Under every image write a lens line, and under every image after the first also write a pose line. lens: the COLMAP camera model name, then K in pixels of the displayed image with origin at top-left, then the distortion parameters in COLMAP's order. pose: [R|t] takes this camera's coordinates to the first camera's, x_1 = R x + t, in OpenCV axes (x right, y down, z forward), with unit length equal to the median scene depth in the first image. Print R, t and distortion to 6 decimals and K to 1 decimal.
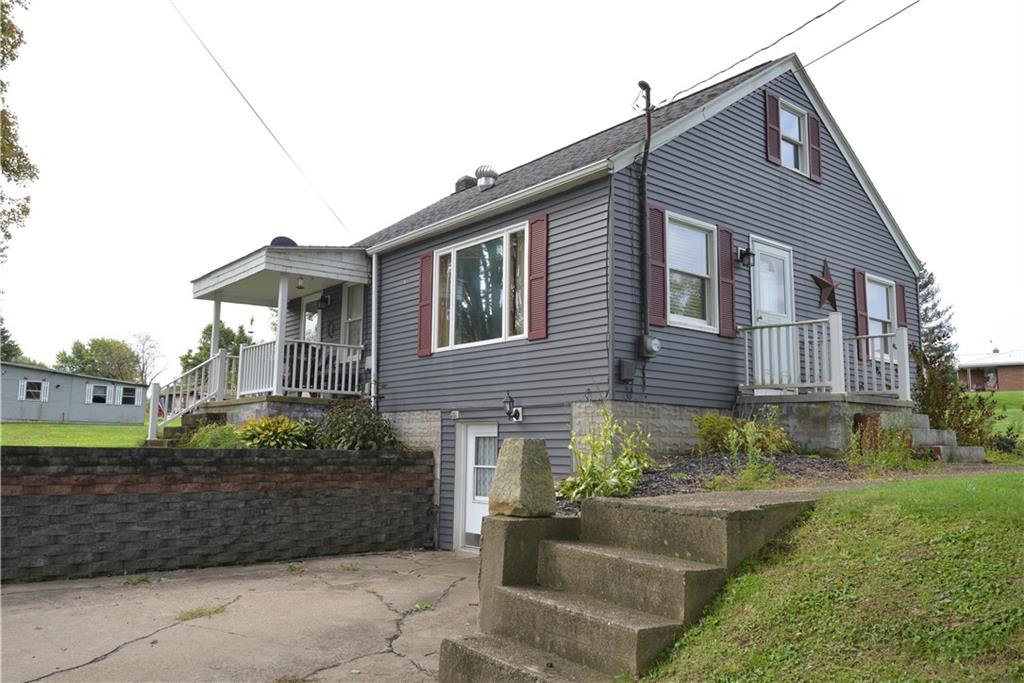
lens RADIAL K [[828.3, 0, 565.4], [0, 828.3, 332.0], [0, 0, 1]] dist [0.000610, -0.012070]
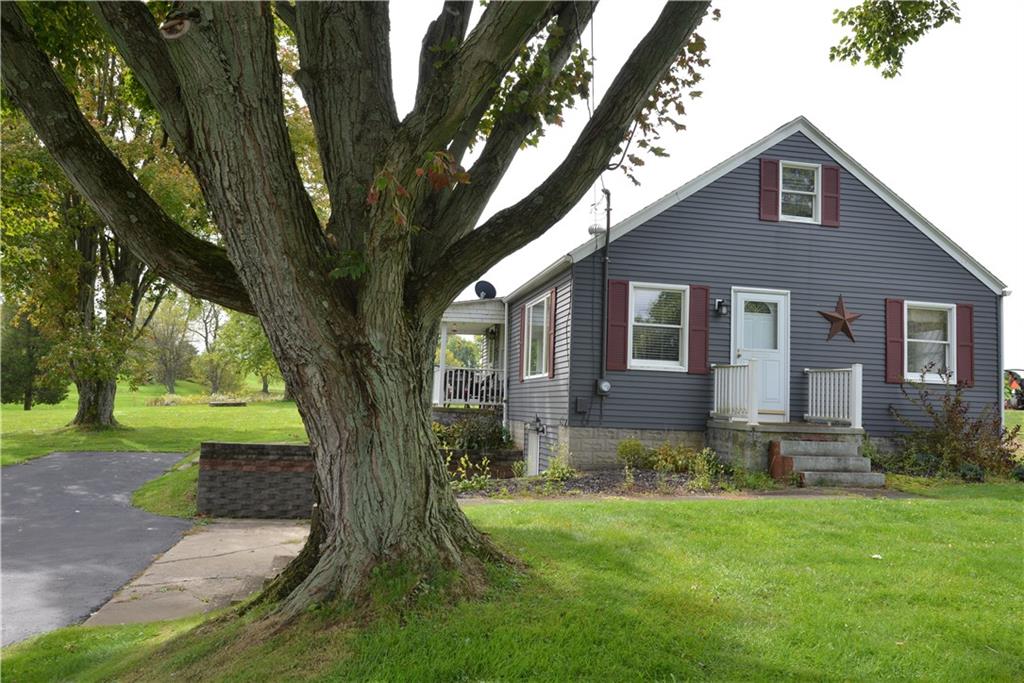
lens RADIAL K [[828.3, 0, 517.4], [0, 828.3, 341.2], [0, 0, 1]] dist [0.000610, -0.012070]
pose [[0.872557, -0.019047, -0.488142, 0.559529], [0.041697, 0.998497, 0.035573, -0.097744], [0.486730, -0.051393, 0.872039, -0.226449]]
